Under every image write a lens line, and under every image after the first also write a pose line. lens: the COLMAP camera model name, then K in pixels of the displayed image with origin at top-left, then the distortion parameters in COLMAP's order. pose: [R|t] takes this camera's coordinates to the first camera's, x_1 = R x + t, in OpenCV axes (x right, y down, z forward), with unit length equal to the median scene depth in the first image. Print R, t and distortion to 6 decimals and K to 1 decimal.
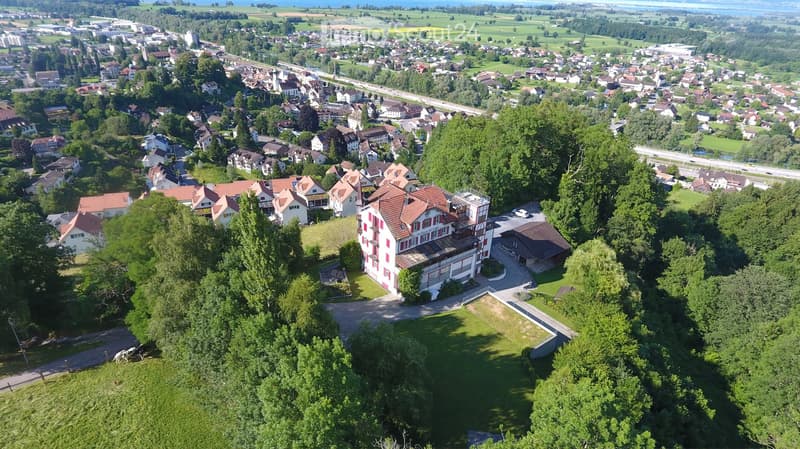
lens RADIAL K [[468.5, 0, 398.2], [0, 468.5, 225.0], [0, 0, 1]] dist [-0.002860, -0.001869]
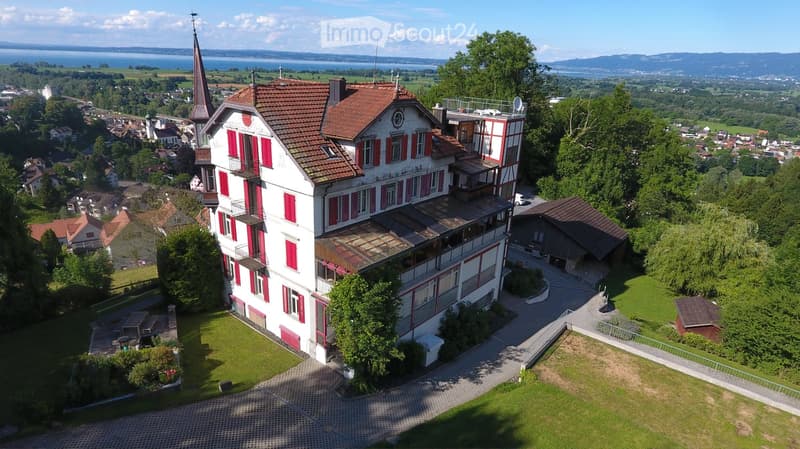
lens RADIAL K [[468.5, 0, 393.2], [0, 468.5, 224.9], [0, 0, 1]] dist [-0.002860, -0.001869]
pose [[0.978004, -0.069183, 0.196779, -0.014887], [0.093186, 0.988932, -0.115454, 0.087312], [-0.186613, 0.131252, 0.973626, 0.601185]]
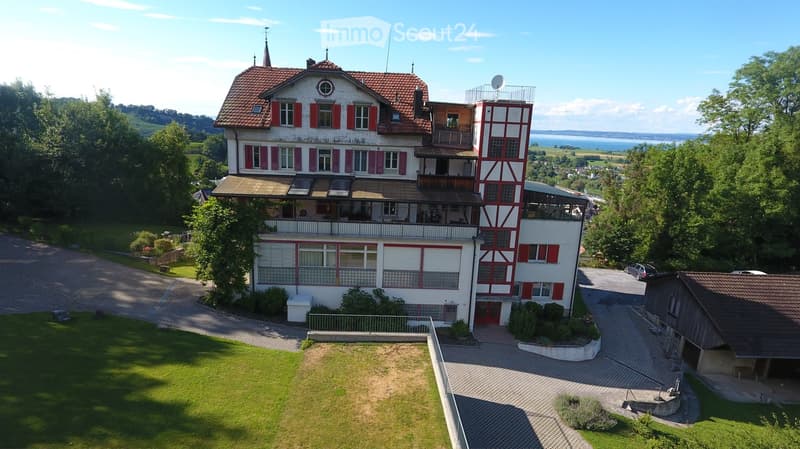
lens RADIAL K [[468.5, 0, 398.3], [0, 468.5, 225.6], [0, 0, 1]] dist [-0.002860, -0.001869]
pose [[0.820082, 0.120063, -0.559508, 0.312691], [-0.272967, 0.941410, -0.198080, 0.131227], [0.502945, 0.315169, 0.804807, 0.680881]]
